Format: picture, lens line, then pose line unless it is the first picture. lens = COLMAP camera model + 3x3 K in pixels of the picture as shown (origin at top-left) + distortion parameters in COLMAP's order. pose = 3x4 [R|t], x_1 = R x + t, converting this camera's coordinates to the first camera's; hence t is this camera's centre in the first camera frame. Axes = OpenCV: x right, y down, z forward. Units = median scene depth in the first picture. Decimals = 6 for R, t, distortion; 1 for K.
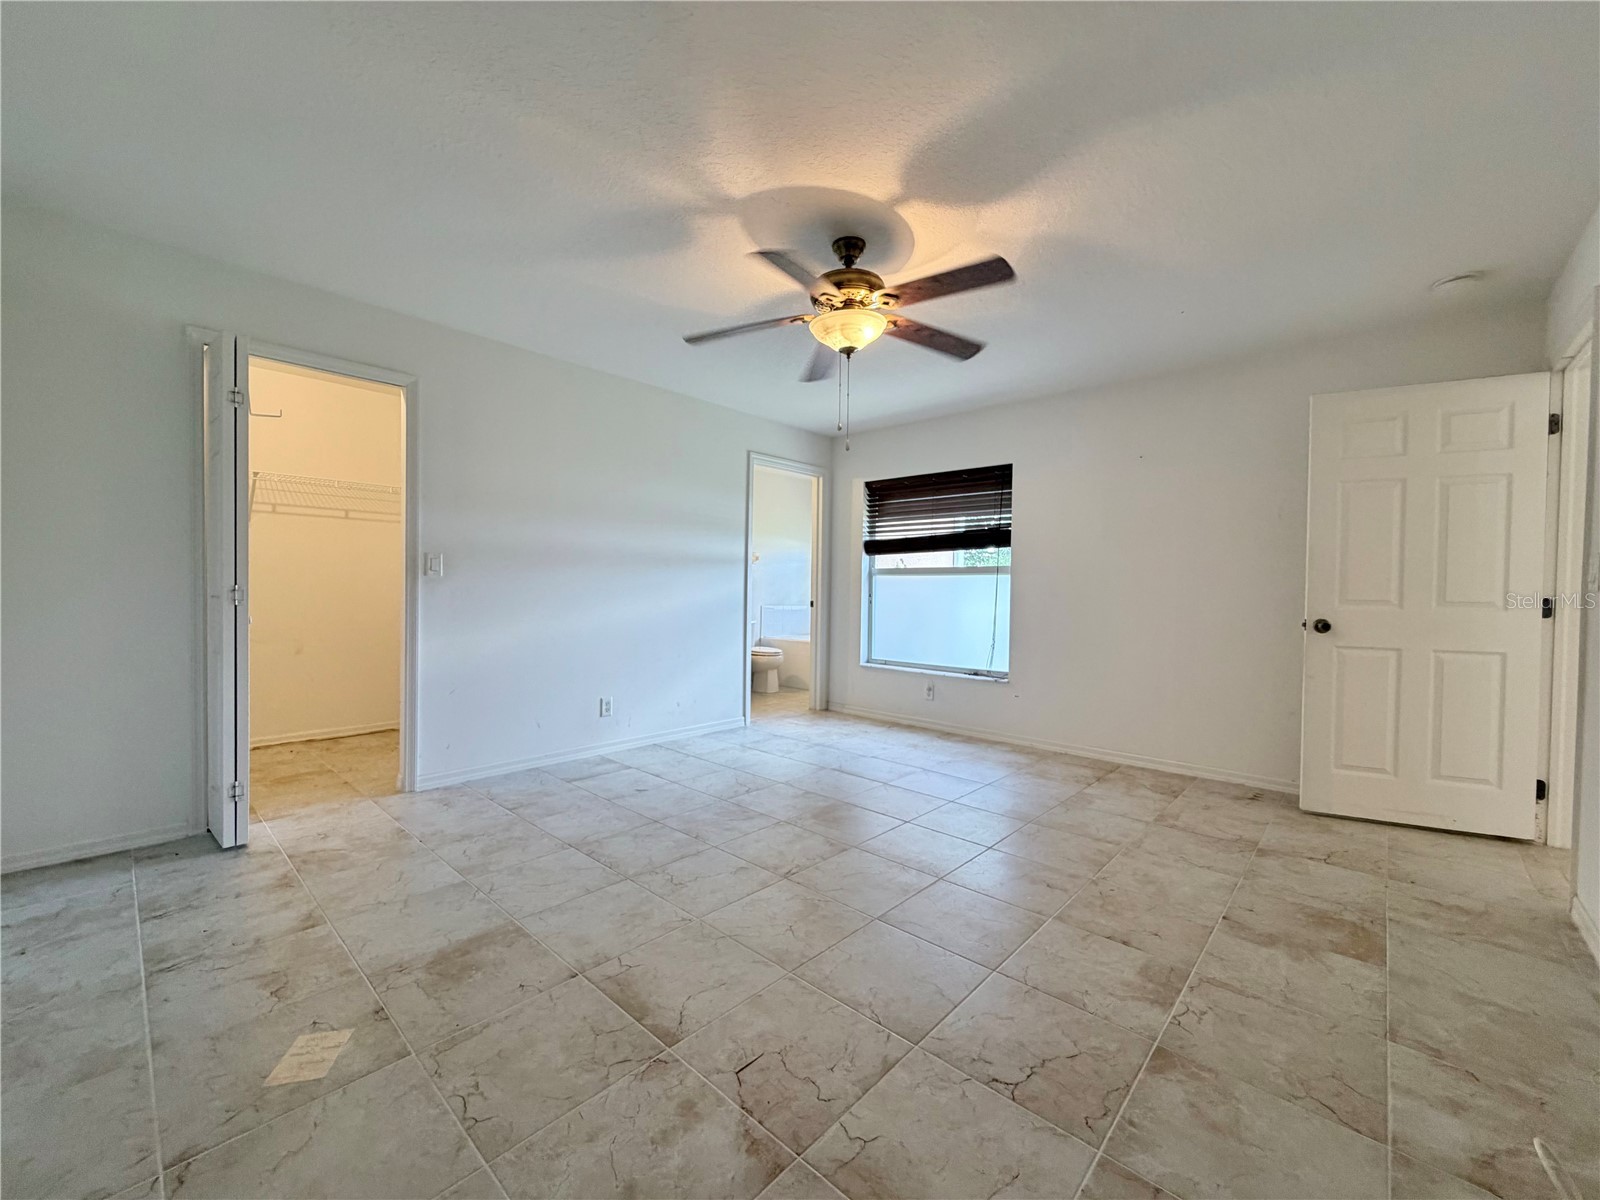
lens RADIAL K [[637.1, 0, 796.9], [0, 637.1, 597.0], [0, 0, 1]] dist [0.000743, -0.000042]
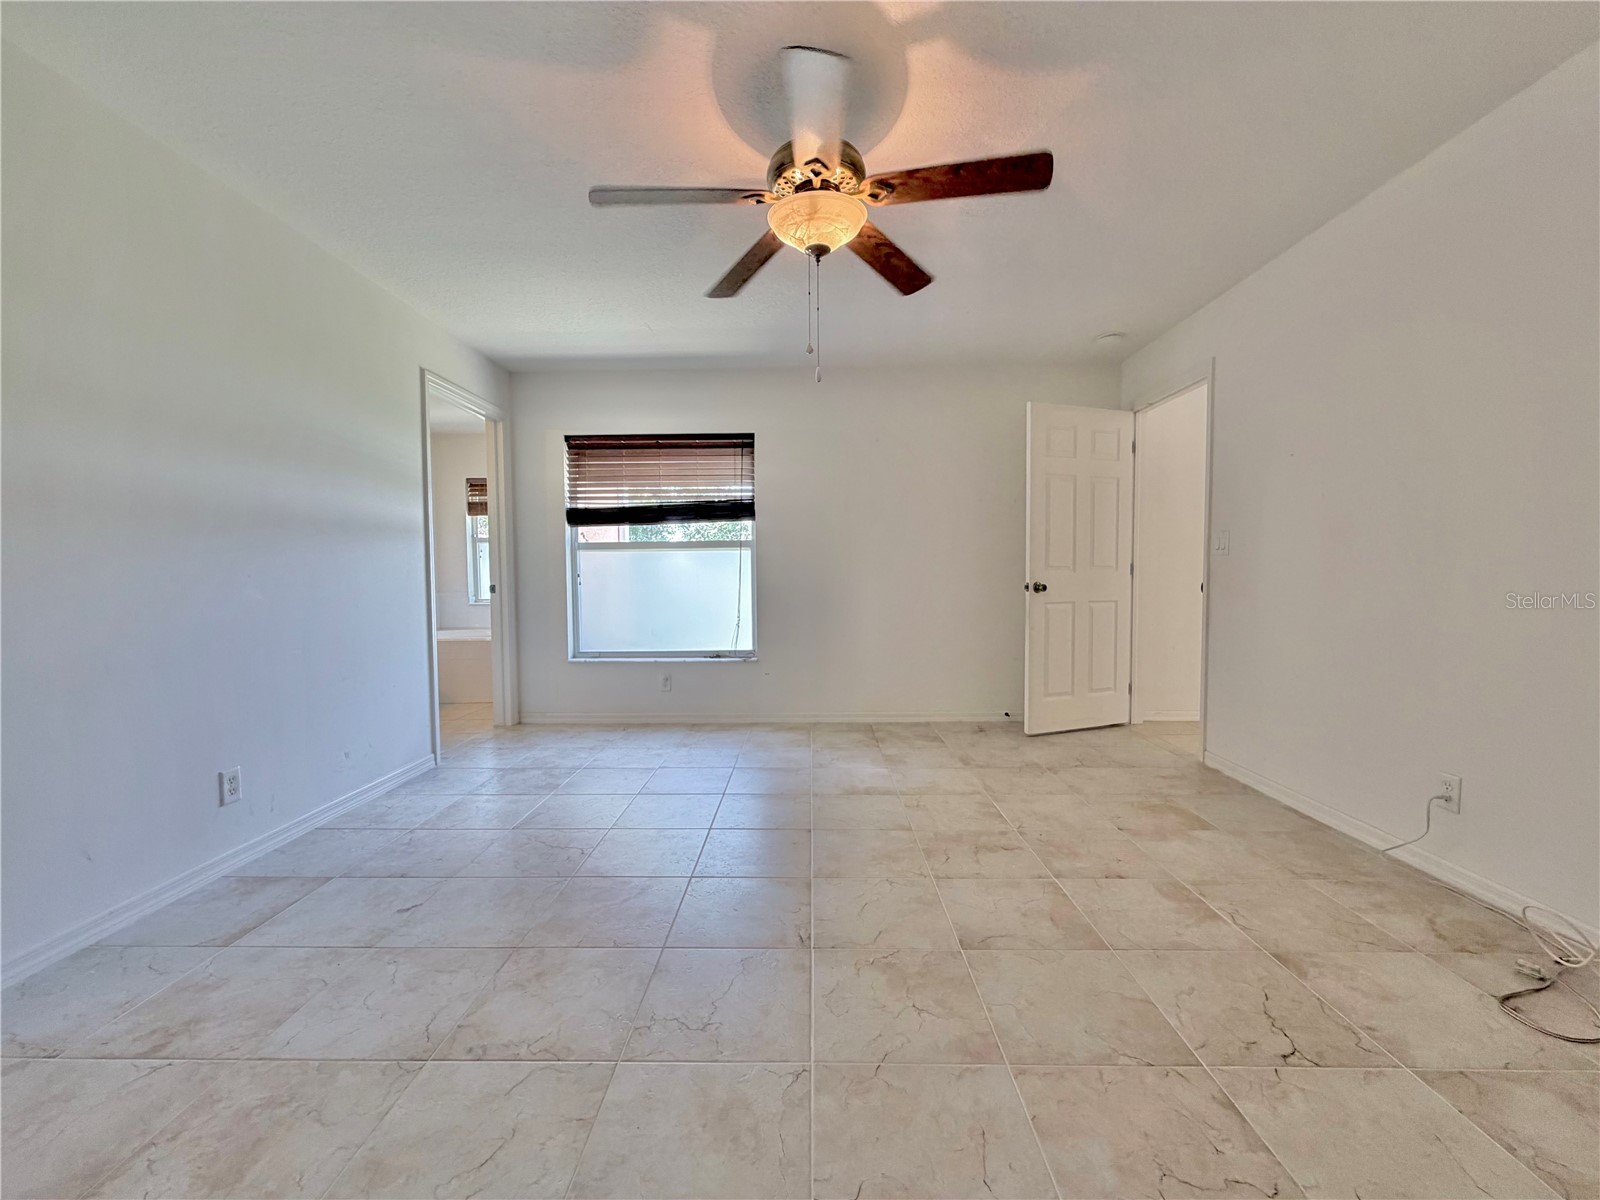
lens RADIAL K [[637.1, 0, 797.7], [0, 637.1, 598.0], [0, 0, 1]] dist [0.000743, -0.000042]
pose [[0.748273, -0.047326, 0.661701, -0.378938], [0.027750, 0.998812, 0.040057, 0.002651], [-0.662811, -0.011612, 0.748697, 0.347180]]
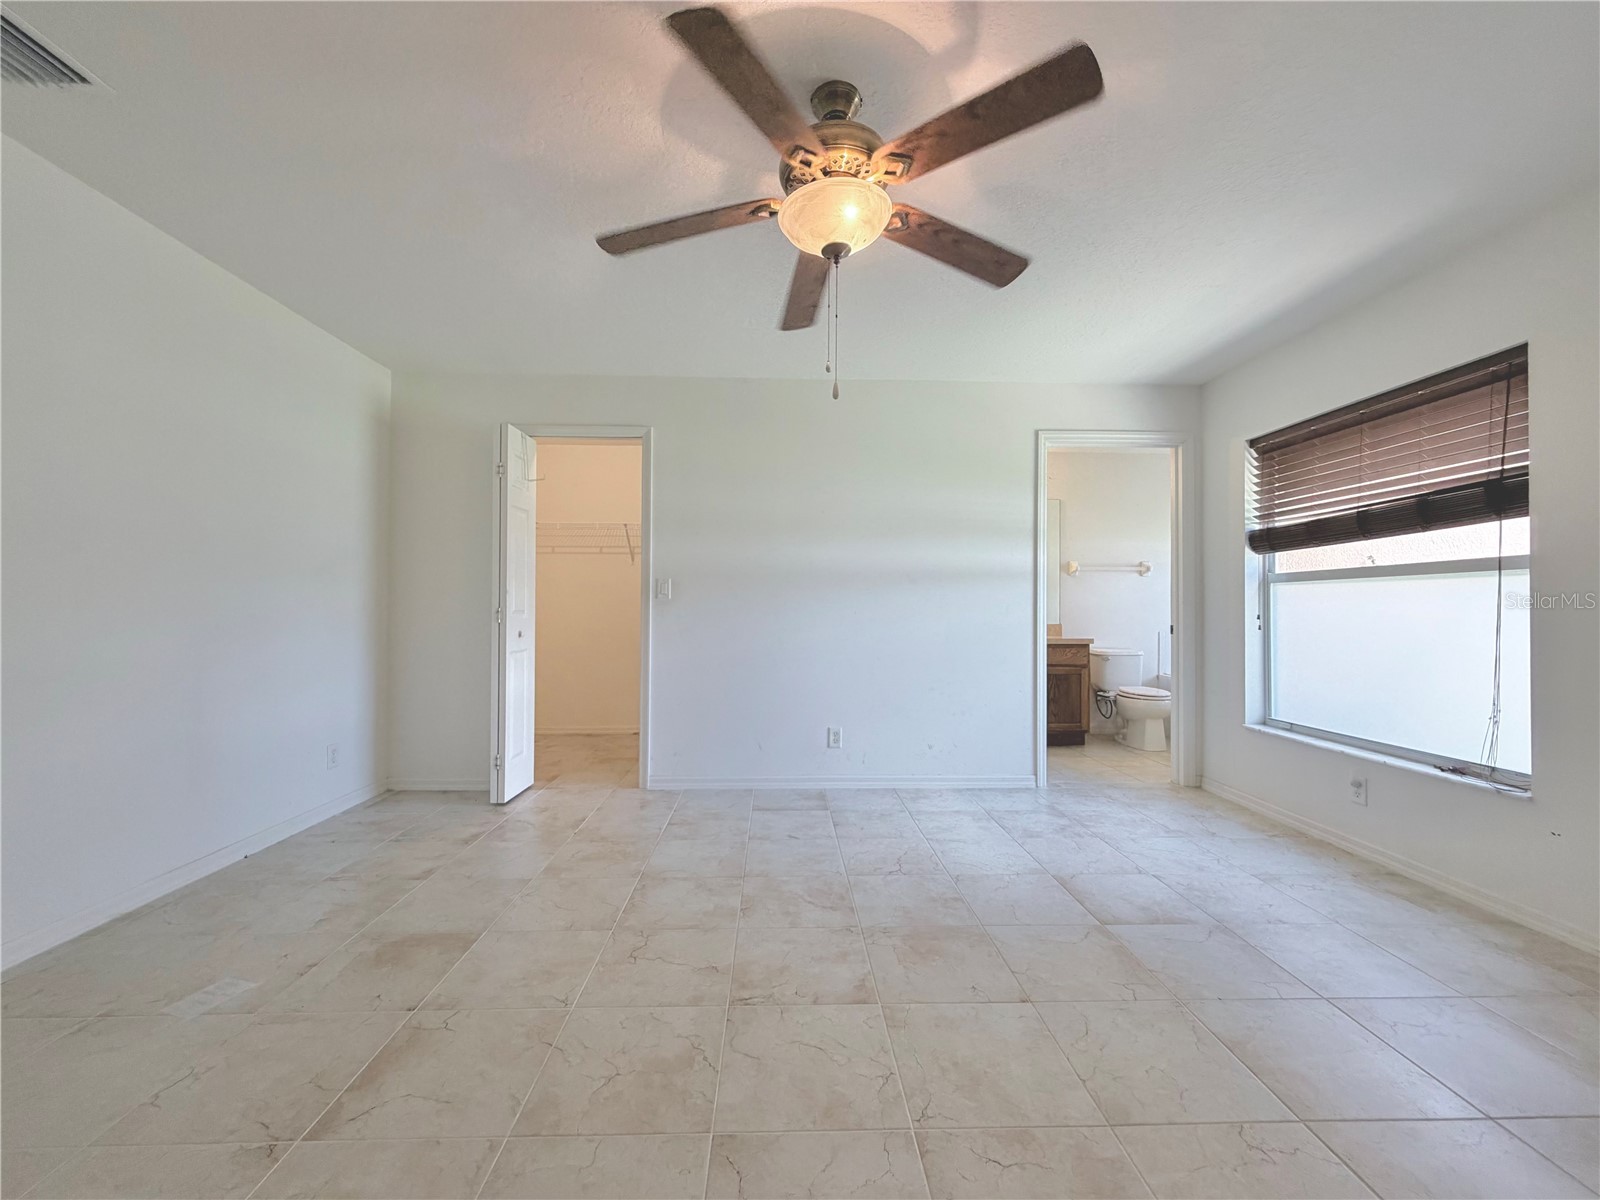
lens RADIAL K [[637.1, 0, 798.0], [0, 637.1, 597.3], [0, 0, 1]] dist [0.000743, -0.000042]
pose [[0.703029, -0.023053, -0.710788, 0.423892], [-0.003516, 0.999350, -0.035890, 0.004024], [0.711153, 0.027730, 0.702490, 0.405751]]
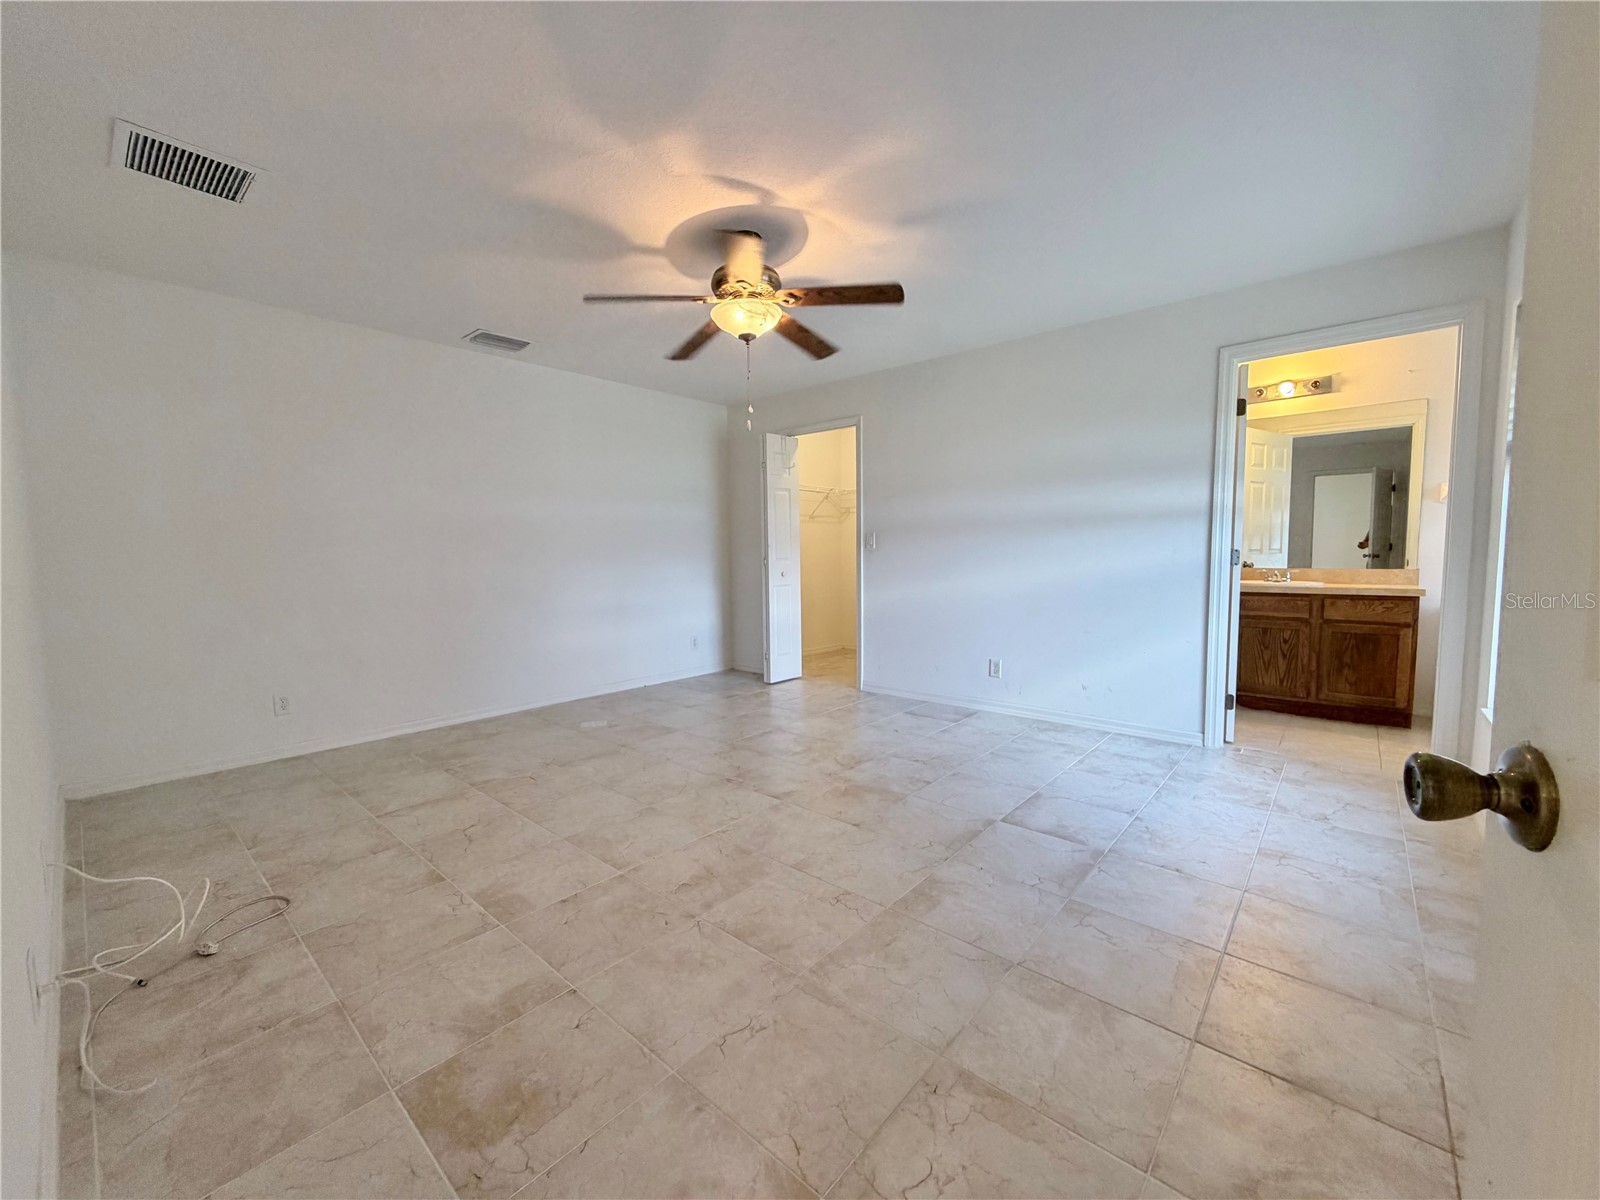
lens RADIAL K [[637.1, 0, 797.0], [0, 637.1, 595.2], [0, 0, 1]] dist [0.000743, -0.000042]
pose [[0.024346, 0.054091, -0.998239, 0.960352], [-0.000410, 0.998536, 0.054097, -0.005079], [0.999704, -0.000908, 0.024333, 0.850923]]
